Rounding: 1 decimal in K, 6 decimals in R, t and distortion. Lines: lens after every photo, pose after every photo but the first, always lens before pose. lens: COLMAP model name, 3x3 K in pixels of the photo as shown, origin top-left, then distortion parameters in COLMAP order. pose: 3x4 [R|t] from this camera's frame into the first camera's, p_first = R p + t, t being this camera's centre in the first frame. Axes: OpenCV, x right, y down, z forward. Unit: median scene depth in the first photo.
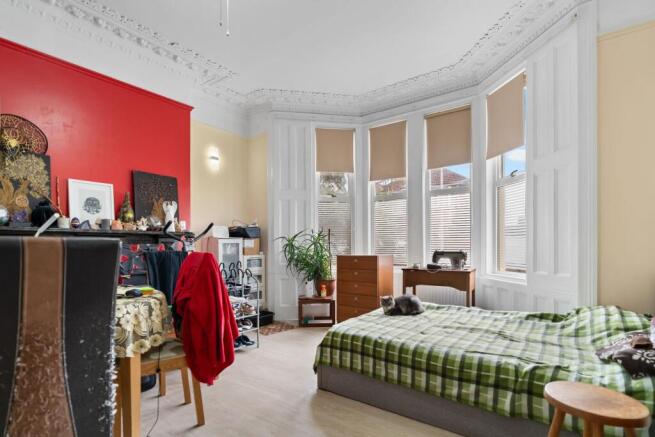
lens RADIAL K [[328.7, 0, 319.2], [0, 328.7, 243.7], [0, 0, 1]] dist [-0.001015, -0.000007]
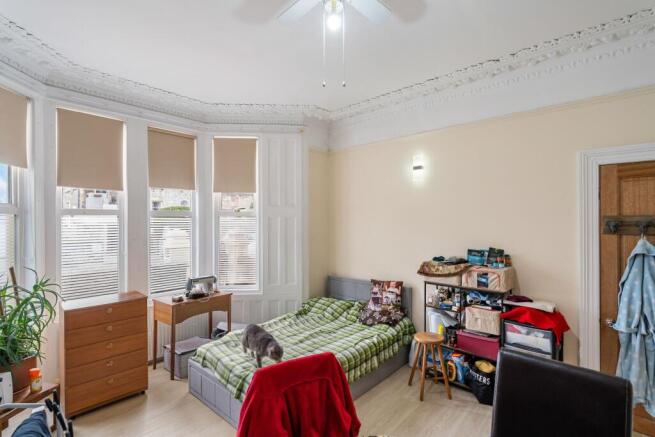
lens RADIAL K [[328.7, 0, 326.6], [0, 328.7, 221.0], [0, 0, 1]] dist [-0.001015, -0.000007]
pose [[0.067139, -0.001743, 0.997742, -0.626325], [-0.003273, 0.999993, 0.001967, -0.159789], [-0.997738, -0.003397, 0.067133, 0.531827]]
